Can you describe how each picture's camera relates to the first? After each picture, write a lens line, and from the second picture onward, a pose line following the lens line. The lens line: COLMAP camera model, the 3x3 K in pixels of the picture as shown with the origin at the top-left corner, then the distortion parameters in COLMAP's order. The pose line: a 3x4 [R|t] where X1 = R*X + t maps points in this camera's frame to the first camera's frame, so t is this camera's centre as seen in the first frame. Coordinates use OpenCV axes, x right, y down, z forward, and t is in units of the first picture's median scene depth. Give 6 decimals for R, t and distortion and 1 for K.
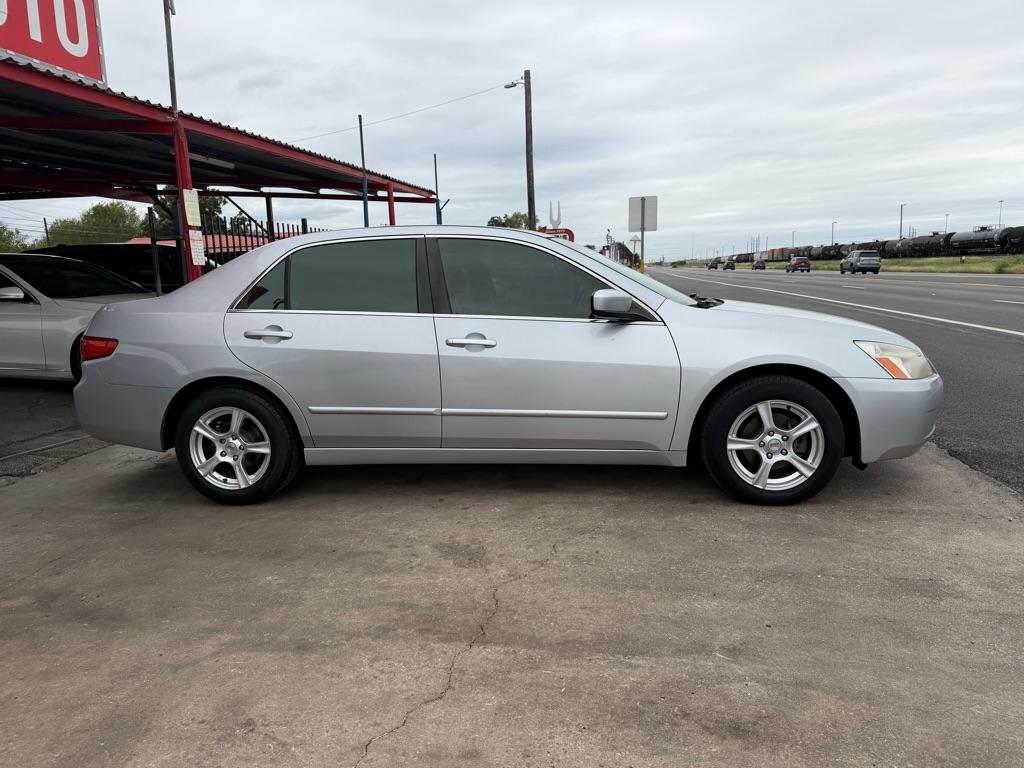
lens RADIAL K [[724.3, 0, 516.3], [0, 724.3, 378.9], [0, 0, 1]] dist [0.058299, -0.077323]
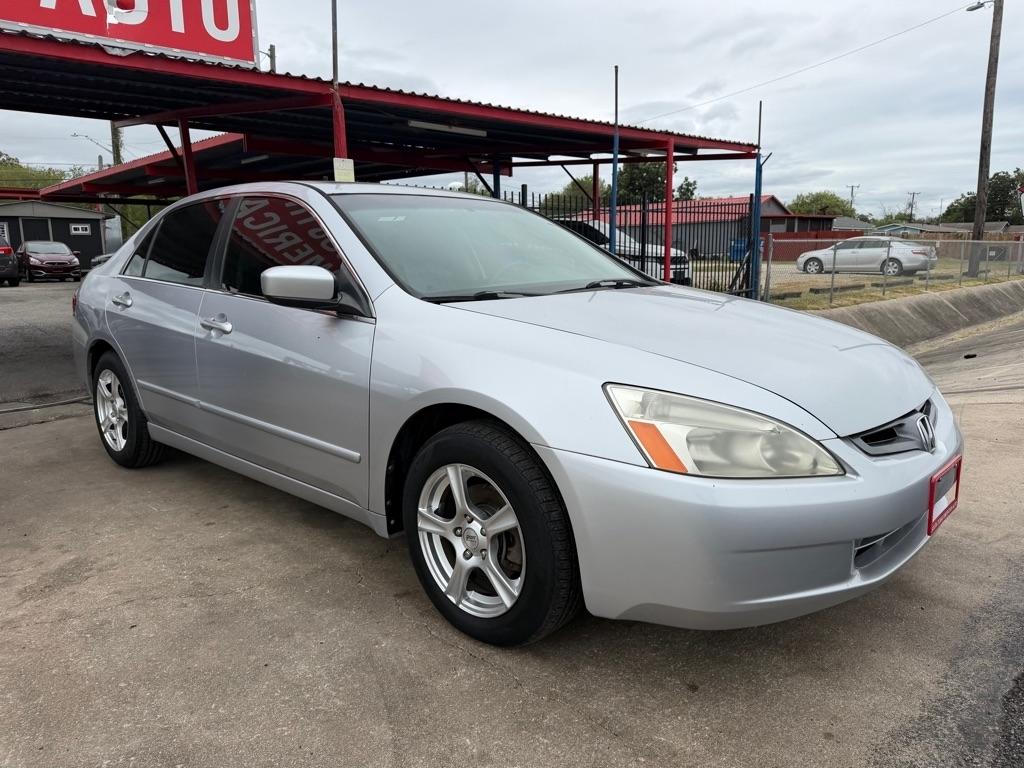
lens RADIAL K [[724.3, 0, 512.5], [0, 724.3, 372.1], [0, 0, 1]] dist [0.058299, -0.077323]
pose [[0.812310, 0.116003, -0.571573, 0.673246], [-0.095825, 0.993247, 0.065399, -0.083350], [0.575300, 0.001647, 0.817941, 0.509291]]
